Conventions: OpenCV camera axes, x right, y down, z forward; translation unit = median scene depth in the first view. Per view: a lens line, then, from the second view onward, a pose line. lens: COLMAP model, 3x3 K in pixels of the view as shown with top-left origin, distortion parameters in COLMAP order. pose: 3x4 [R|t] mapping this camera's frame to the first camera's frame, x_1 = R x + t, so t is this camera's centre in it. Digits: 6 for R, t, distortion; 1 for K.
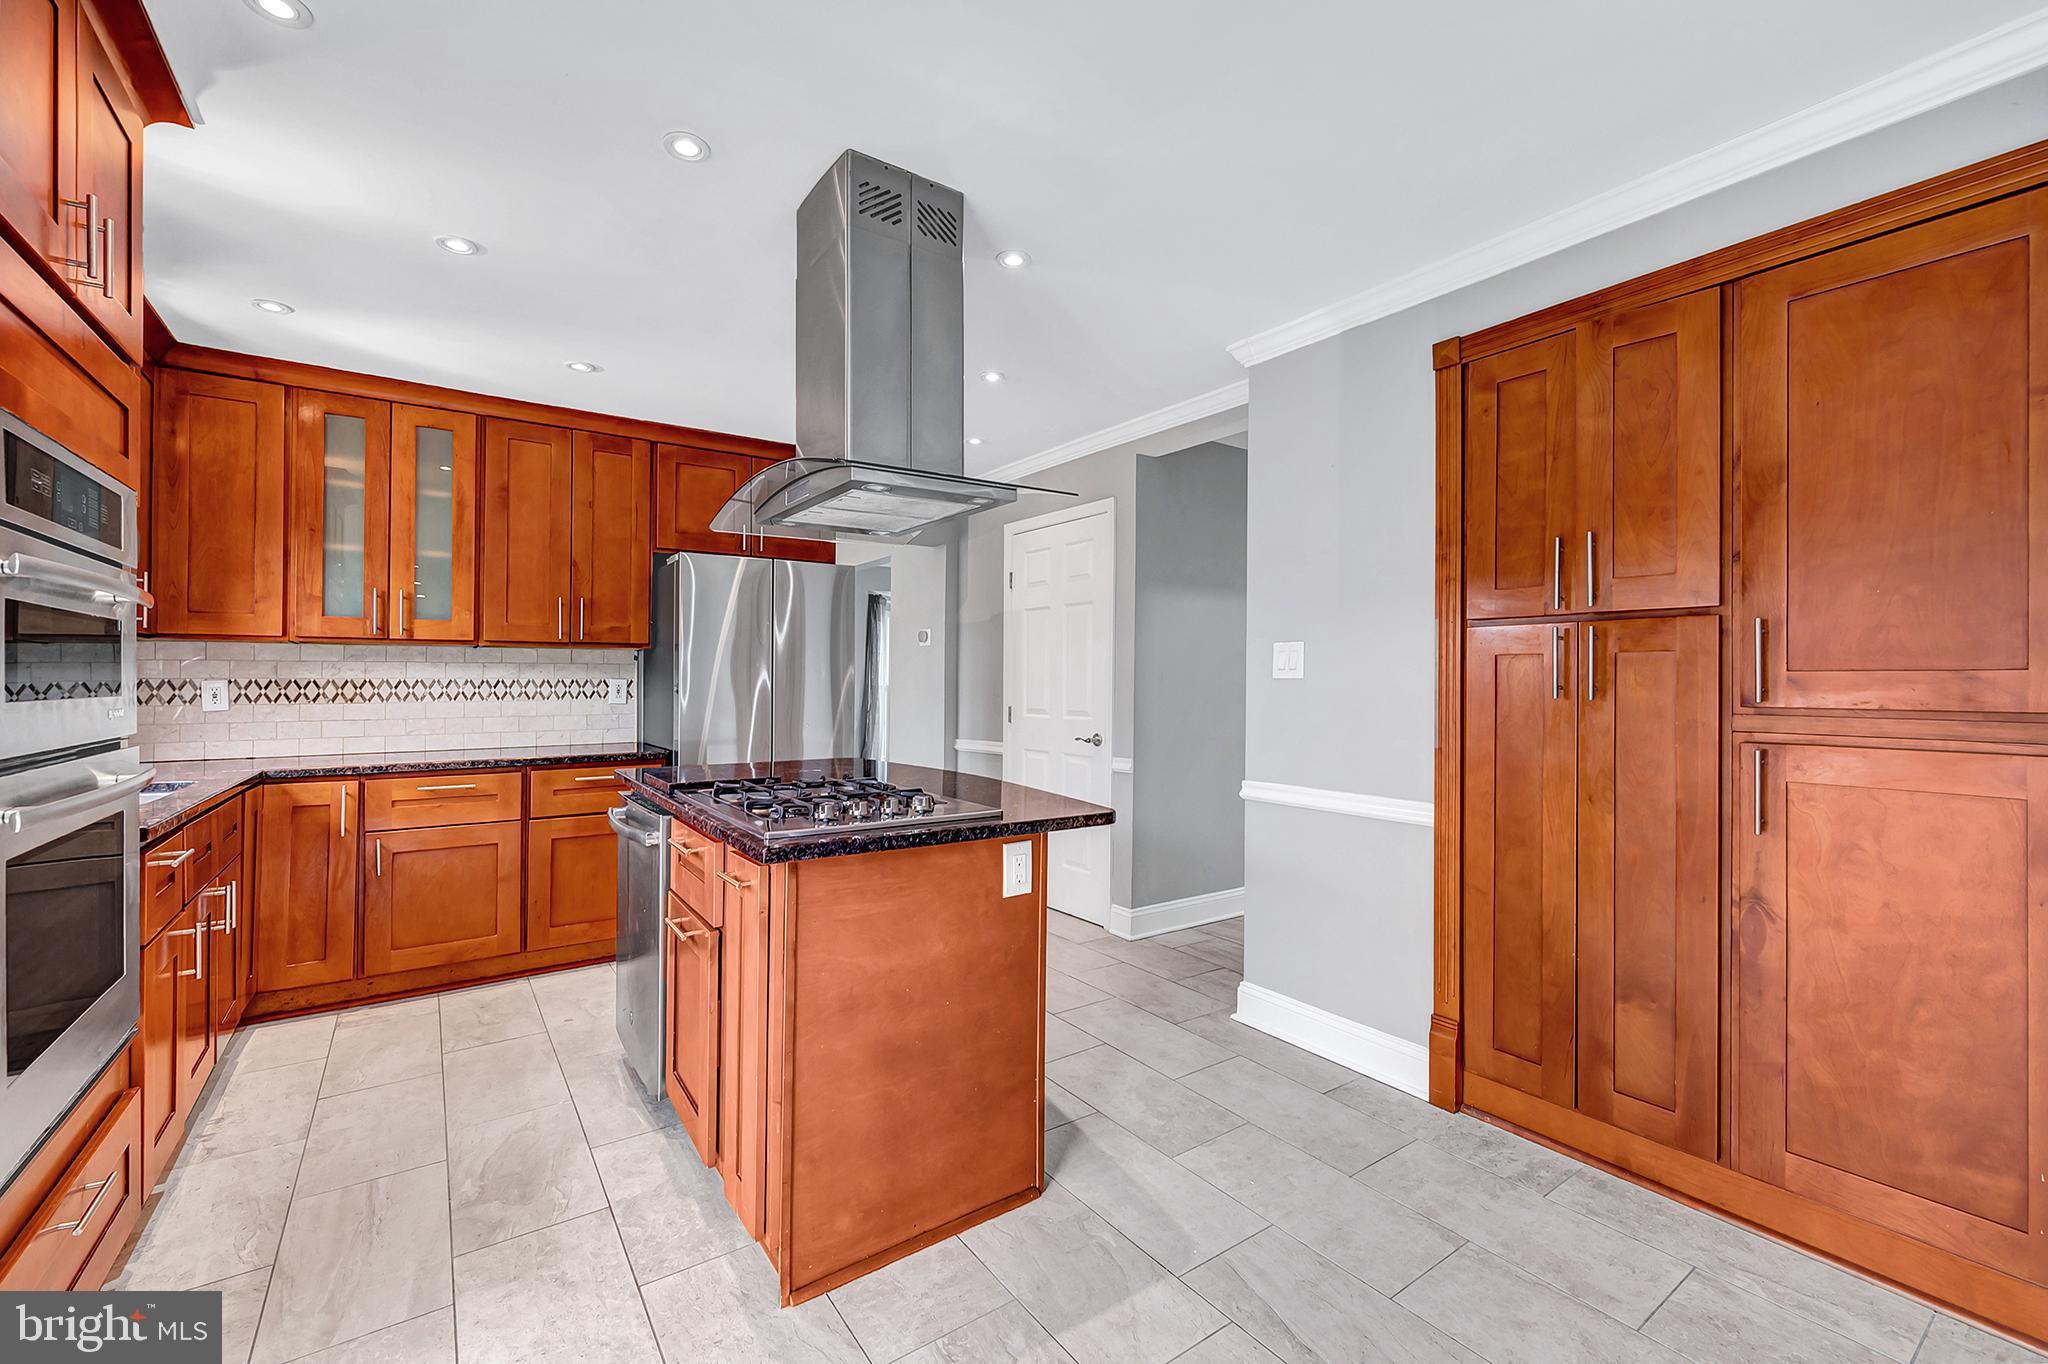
lens RADIAL K [[848.7, 0, 1024.1], [0, 848.7, 678.4], [0, 0, 1]] dist [0.001057, 0.000494]
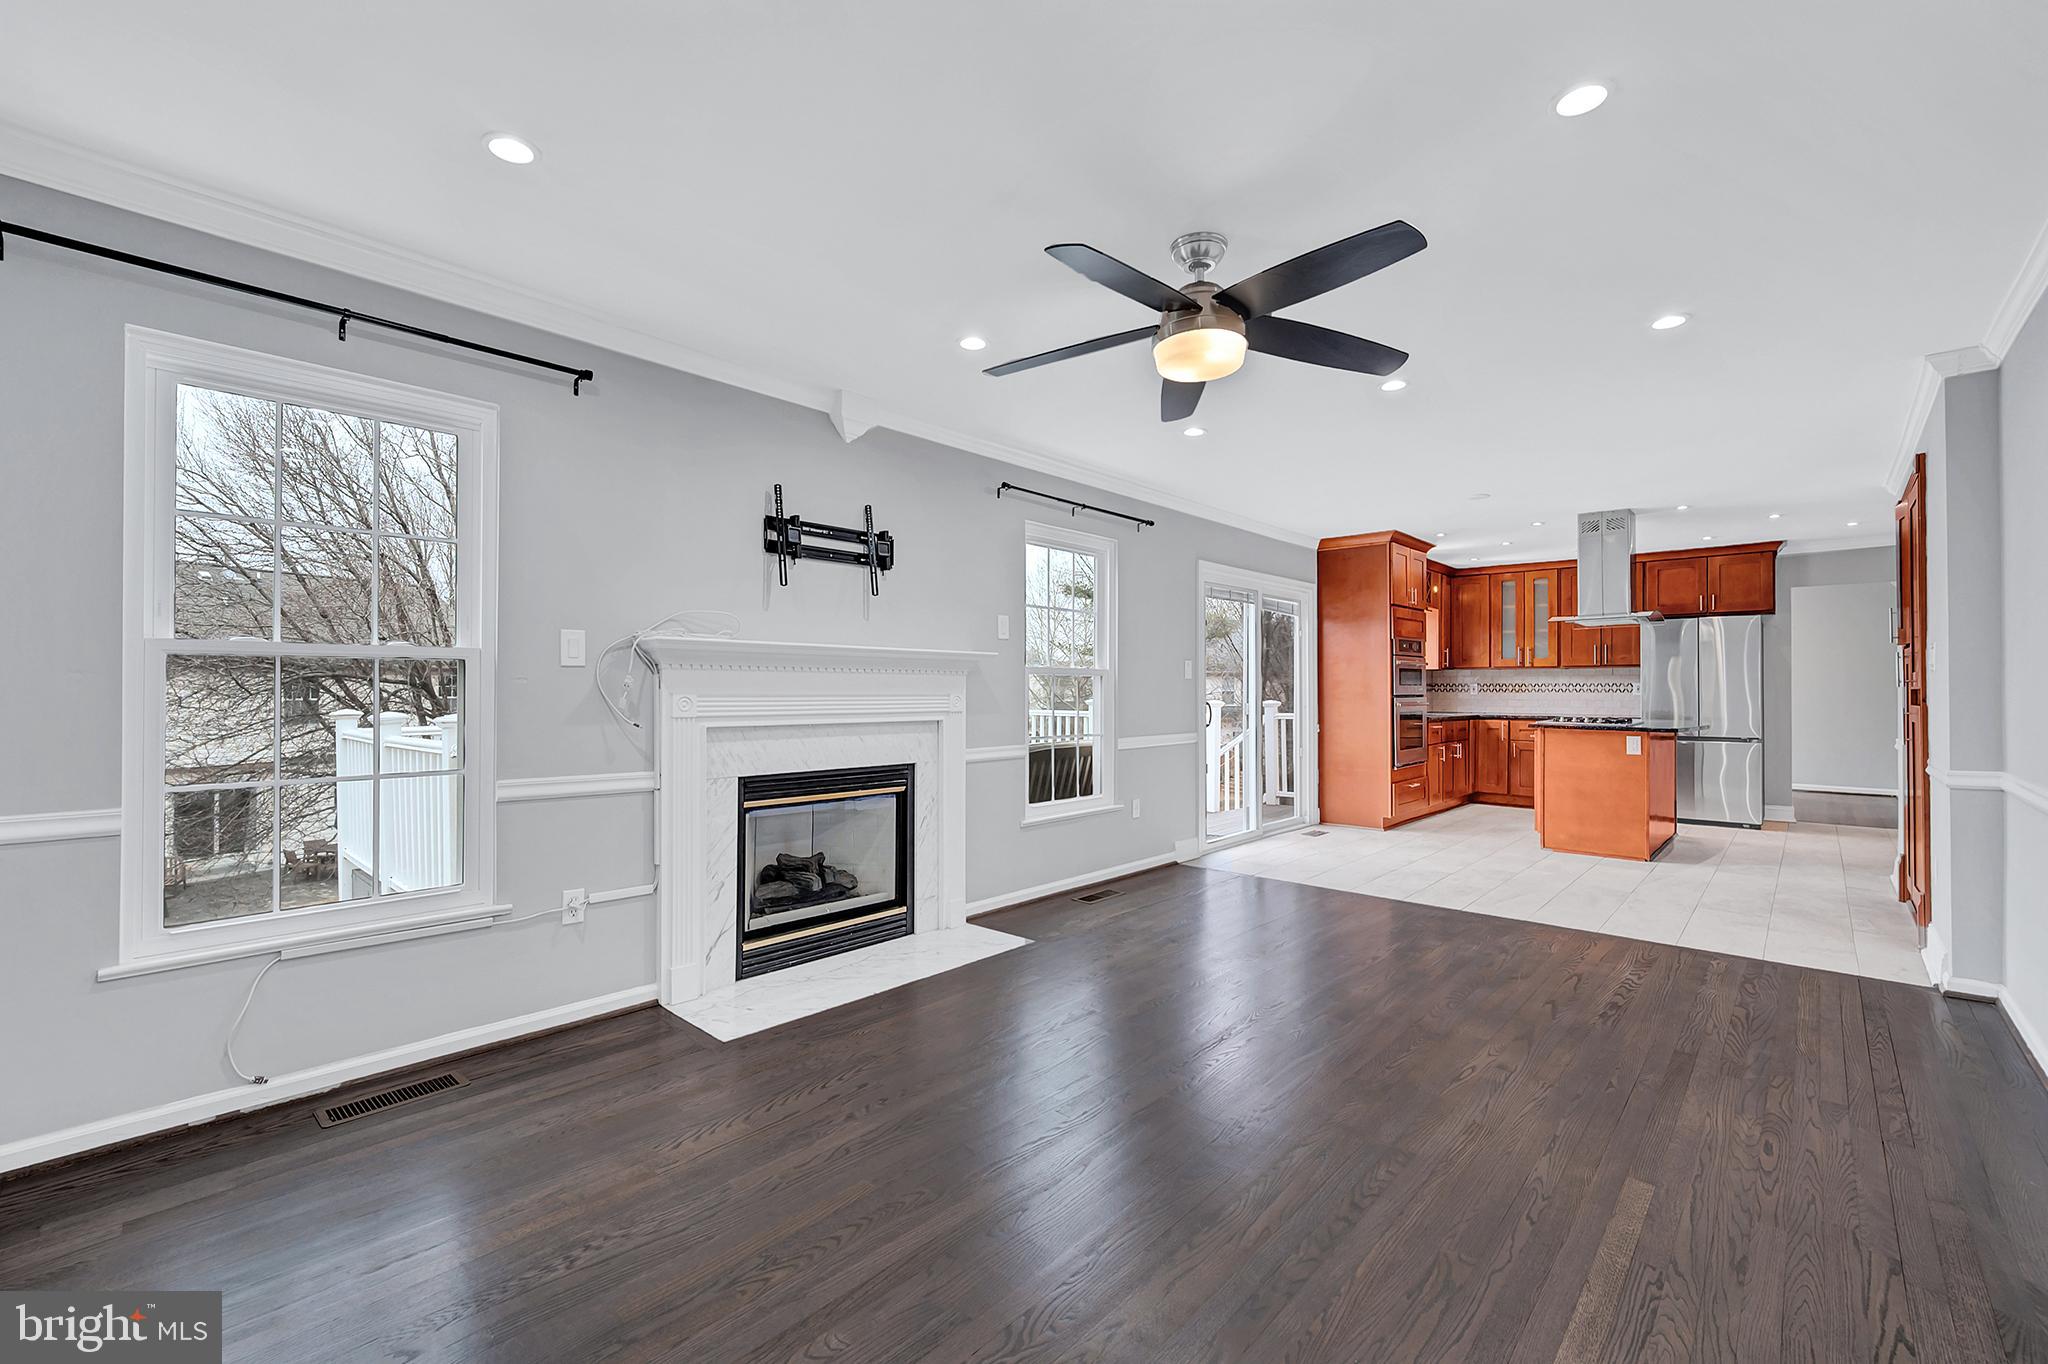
lens RADIAL K [[856.5, 0, 1028.4], [0, 856.5, 678.7], [0, 0, 1]] dist [-0.001225, 0.000159]
pose [[0.210182, -0.011326, -0.977597, 1.409176], [-0.002018, 0.999926, -0.012018, 0.022208], [0.977660, 0.004498, 0.210144, -0.956430]]
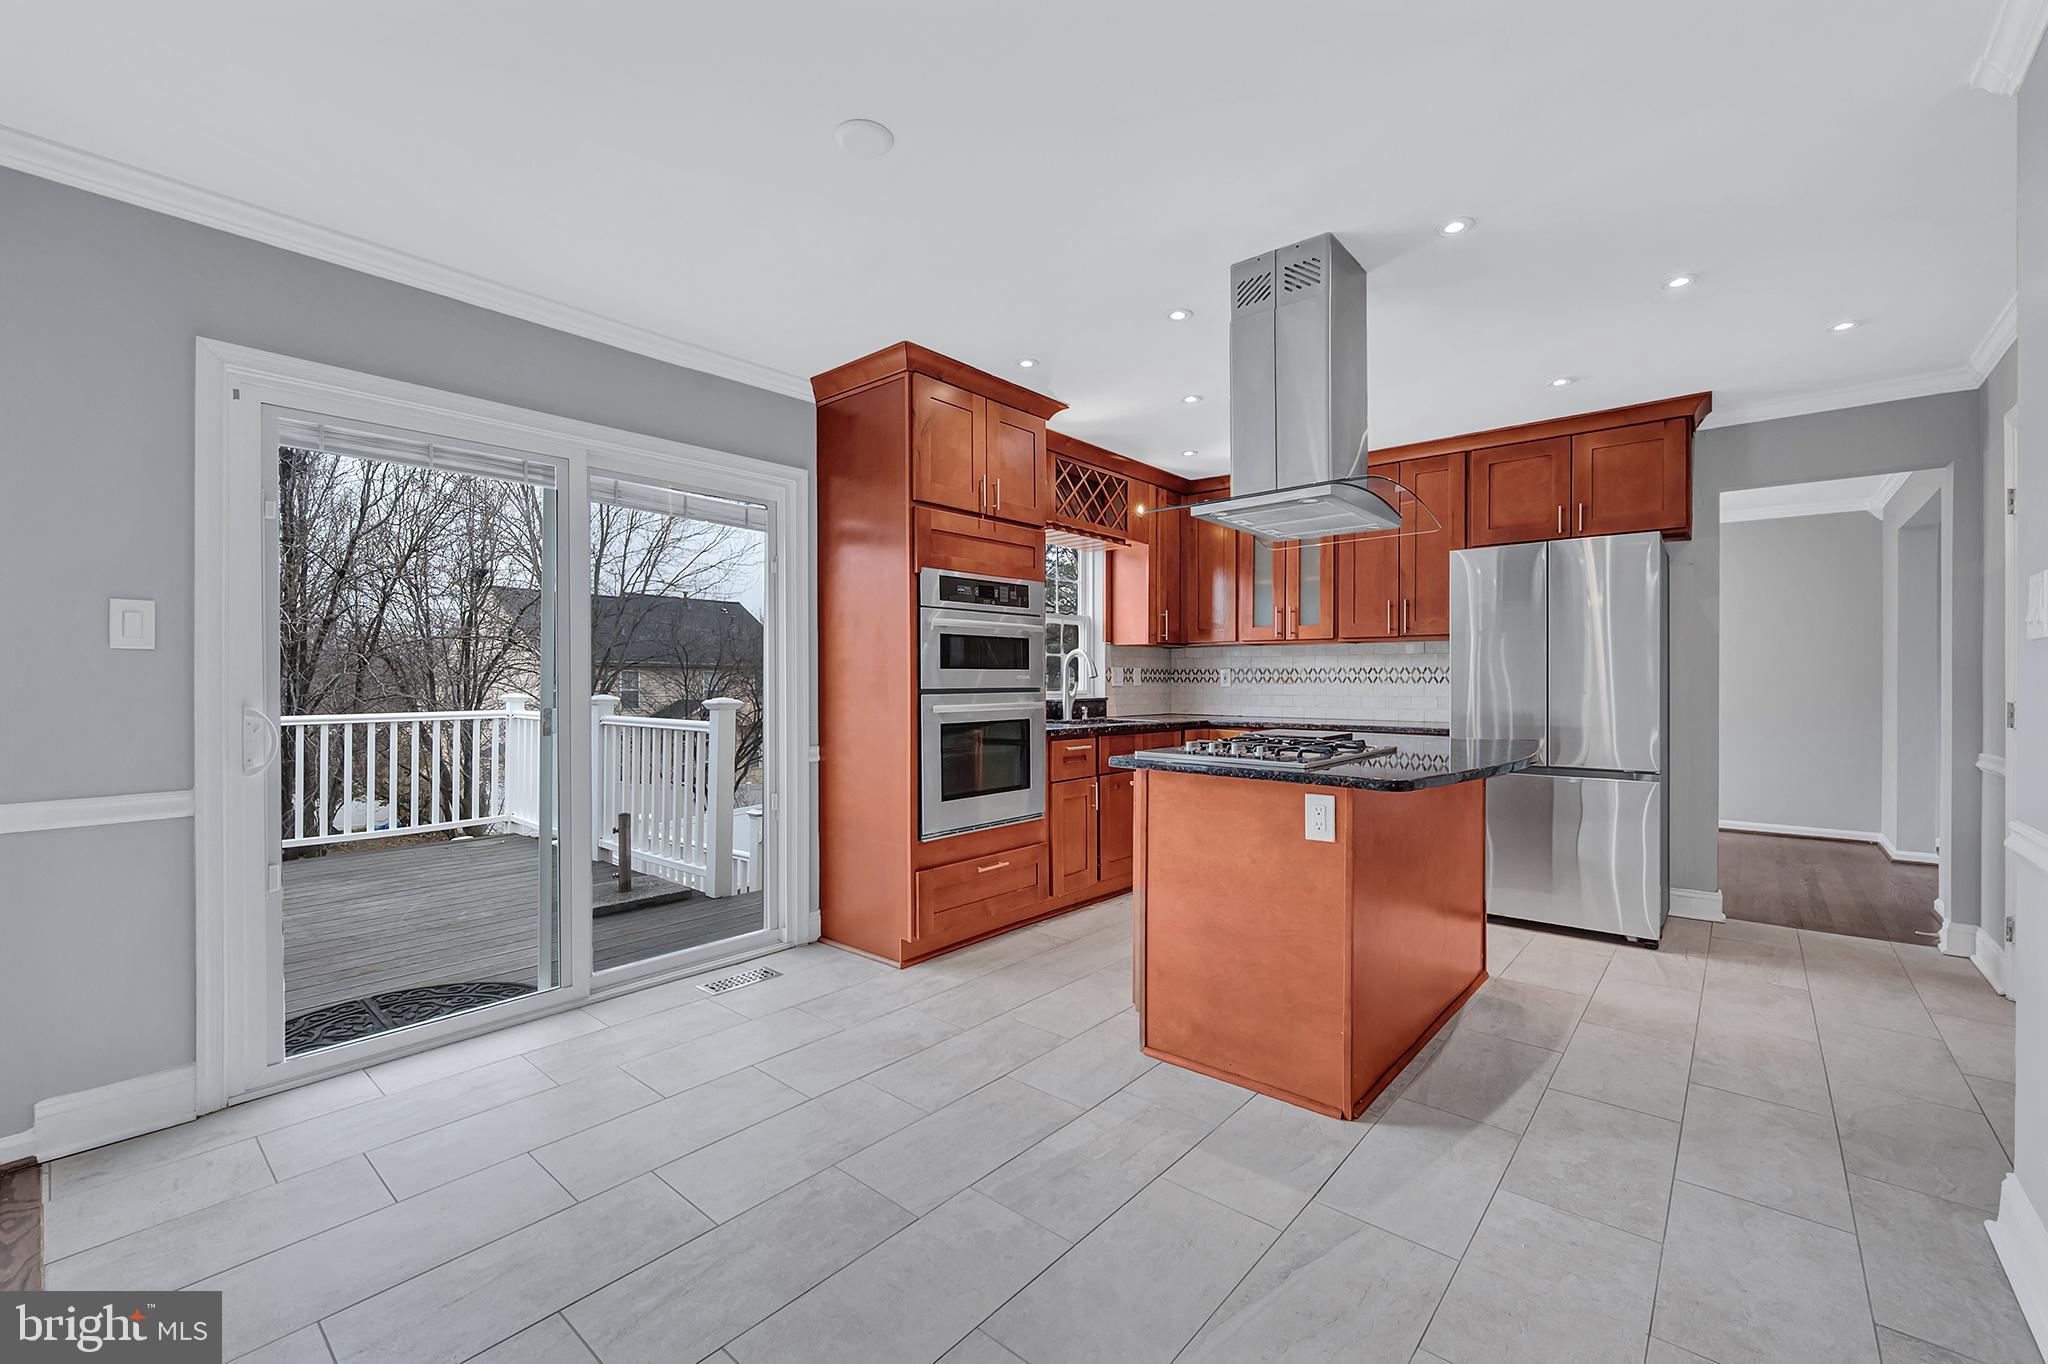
lens RADIAL K [[848.7, 0, 1024.1], [0, 848.7, 678.4], [0, 0, 1]] dist [0.001057, 0.000494]
pose [[0.243837, -0.001346, -0.969815, 0.582851], [-0.000467, 0.999999, -0.001505, 0.023348], [0.969816, 0.000820, 0.243837, 0.195092]]
